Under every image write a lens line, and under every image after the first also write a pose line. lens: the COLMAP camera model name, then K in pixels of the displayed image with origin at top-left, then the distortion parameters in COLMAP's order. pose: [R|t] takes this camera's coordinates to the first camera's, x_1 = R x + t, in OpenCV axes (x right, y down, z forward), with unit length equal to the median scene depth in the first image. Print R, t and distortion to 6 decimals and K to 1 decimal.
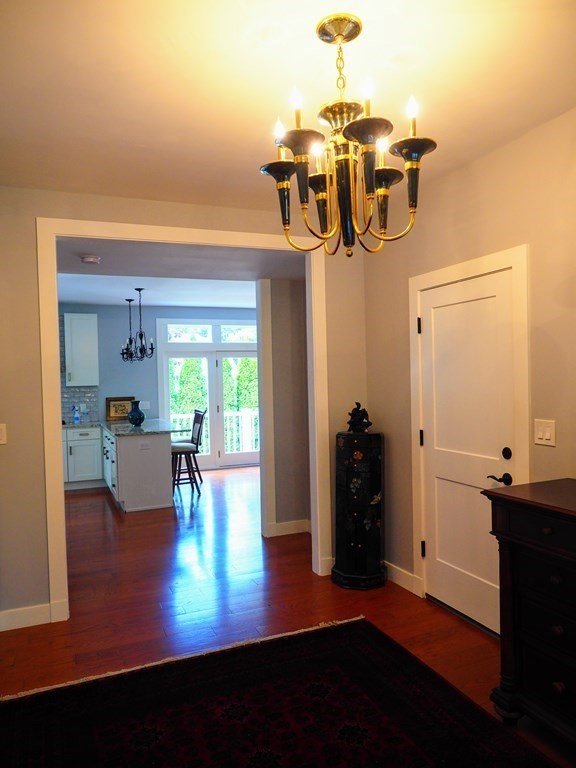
lens RADIAL K [[544.0, 0, 289.9], [0, 544.0, 383.4], [0, 0, 1]] dist [-0.008082, -0.008080]
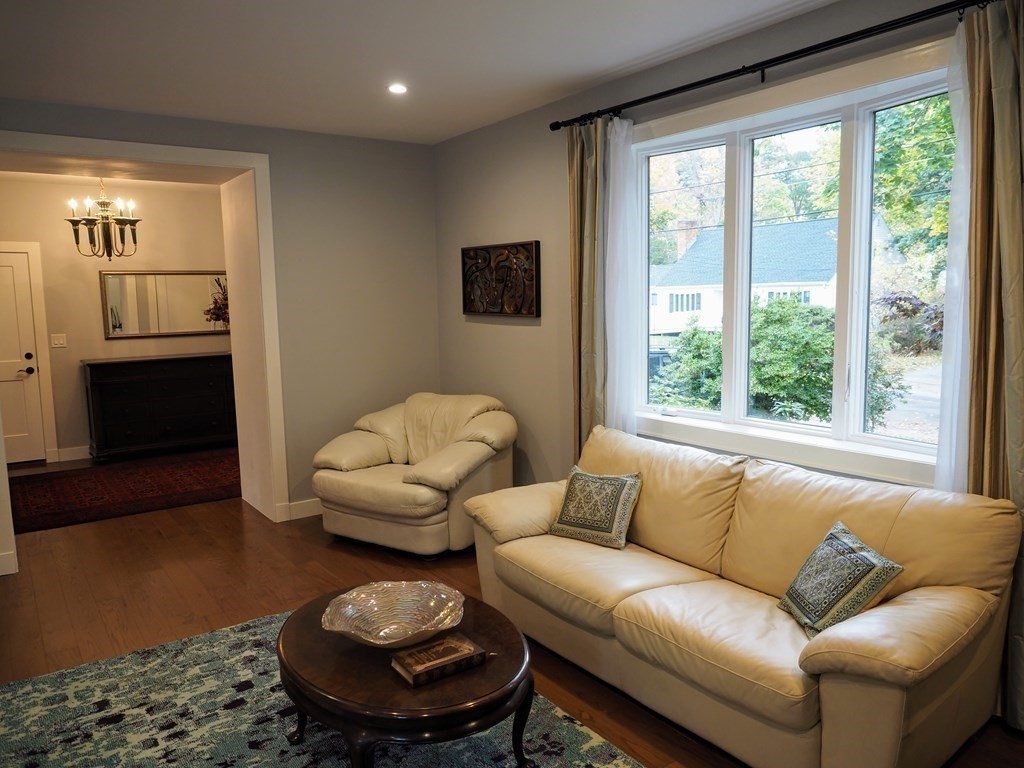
lens RADIAL K [[725.3, 0, 517.9], [0, 725.3, 382.3], [0, 0, 1]] dist [-0.008082, -0.008080]
pose [[-0.218844, -0.074771, 0.972891, -2.234931], [0.048765, 0.994976, 0.087438, 0.084350], [-0.974541, 0.066579, -0.214098, -0.053202]]
